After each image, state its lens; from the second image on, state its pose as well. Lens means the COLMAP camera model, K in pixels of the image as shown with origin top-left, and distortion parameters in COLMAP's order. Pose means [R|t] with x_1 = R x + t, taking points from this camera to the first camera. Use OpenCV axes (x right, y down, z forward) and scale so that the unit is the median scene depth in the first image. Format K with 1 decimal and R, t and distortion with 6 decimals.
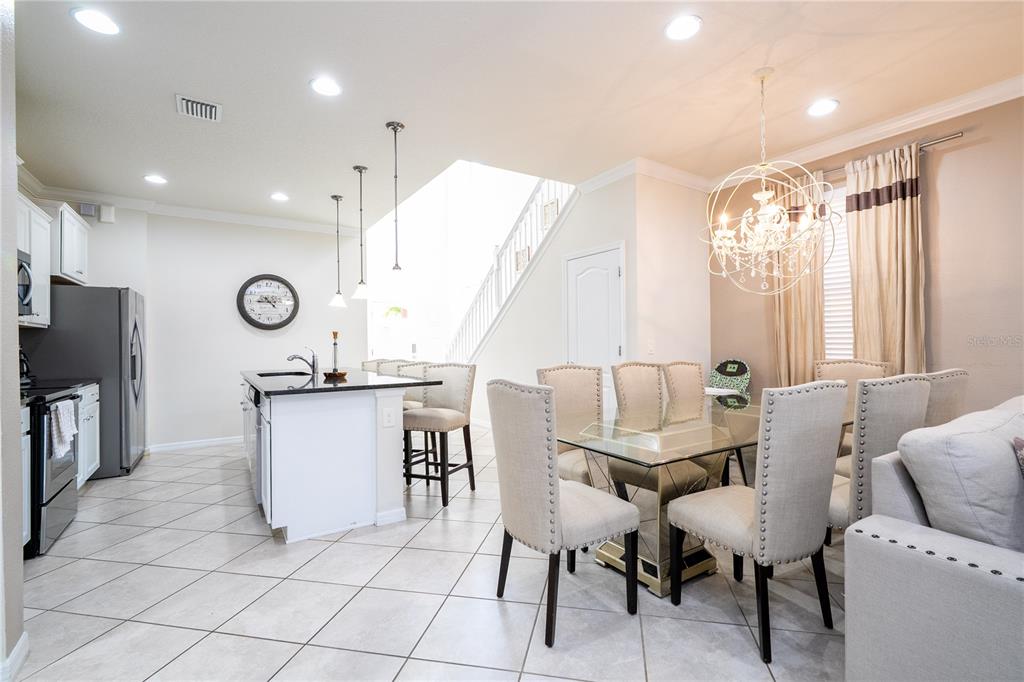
lens RADIAL K [[462.6, 0, 516.4], [0, 462.6, 342.1], [0, 0, 1]] dist [0.001504, 0.000771]
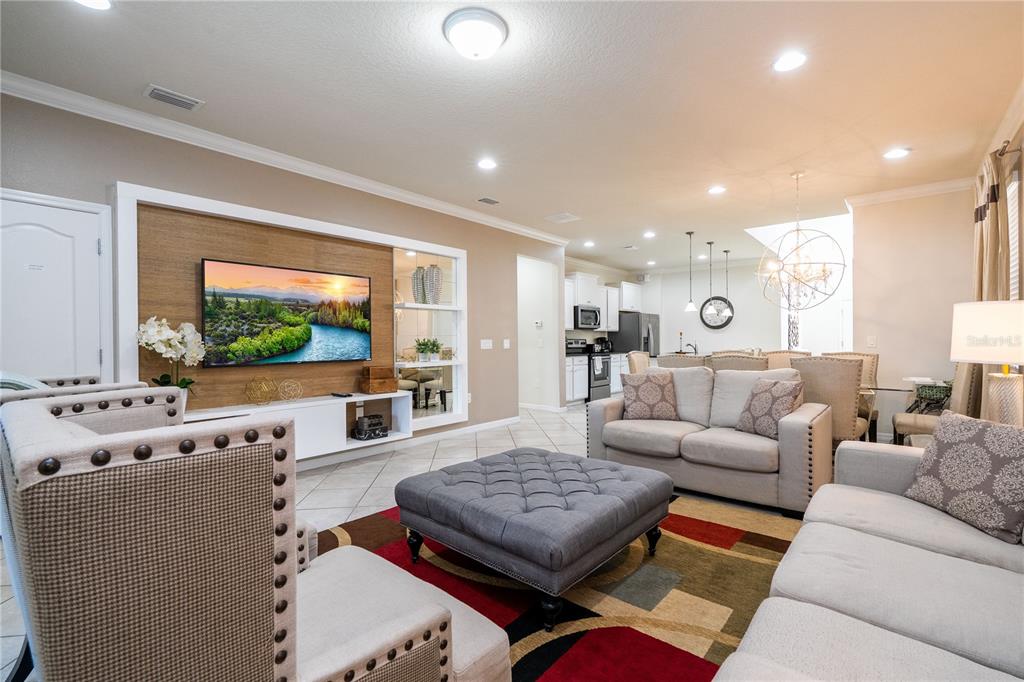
lens RADIAL K [[462.6, 0, 516.4], [0, 462.6, 342.1], [0, 0, 1]] dist [0.001504, 0.000771]
pose [[0.306174, 0.009856, -0.951925, 1.185988], [0.006807, 0.999898, 0.012542, -0.005956], [0.951951, -0.010320, 0.306076, -0.307852]]
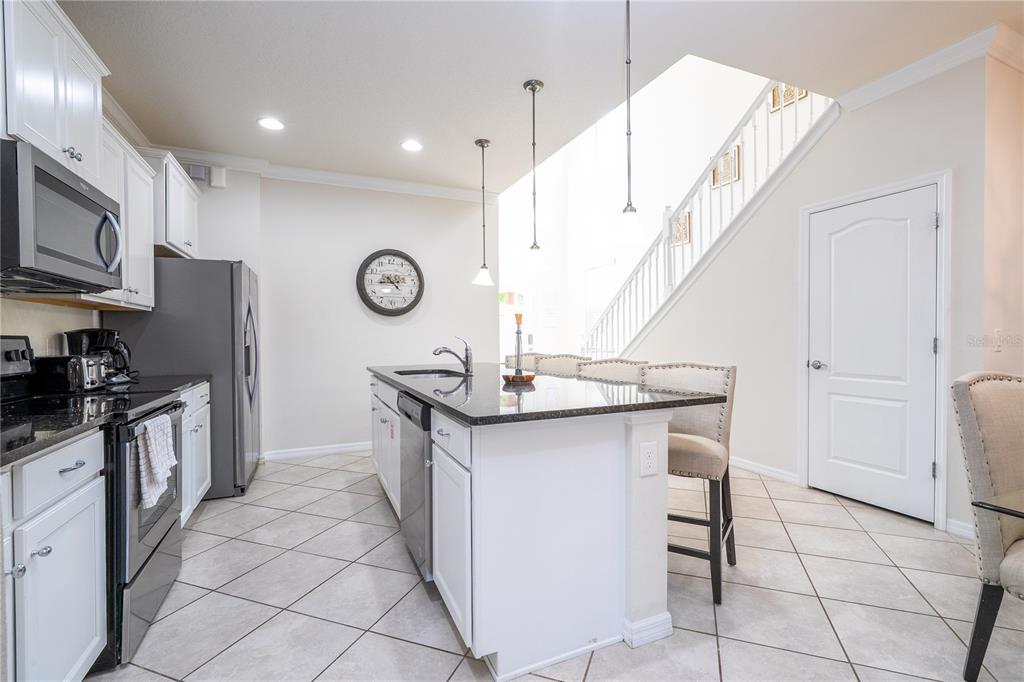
lens RADIAL K [[462.6, 0, 516.4], [0, 462.6, 342.1], [0, 0, 1]] dist [0.001504, 0.000771]
pose [[0.987600, 0.007526, -0.156808, -0.248510], [-0.004541, 0.999802, 0.019385, 0.004466], [0.156923, -0.018433, 0.987439, 0.289949]]
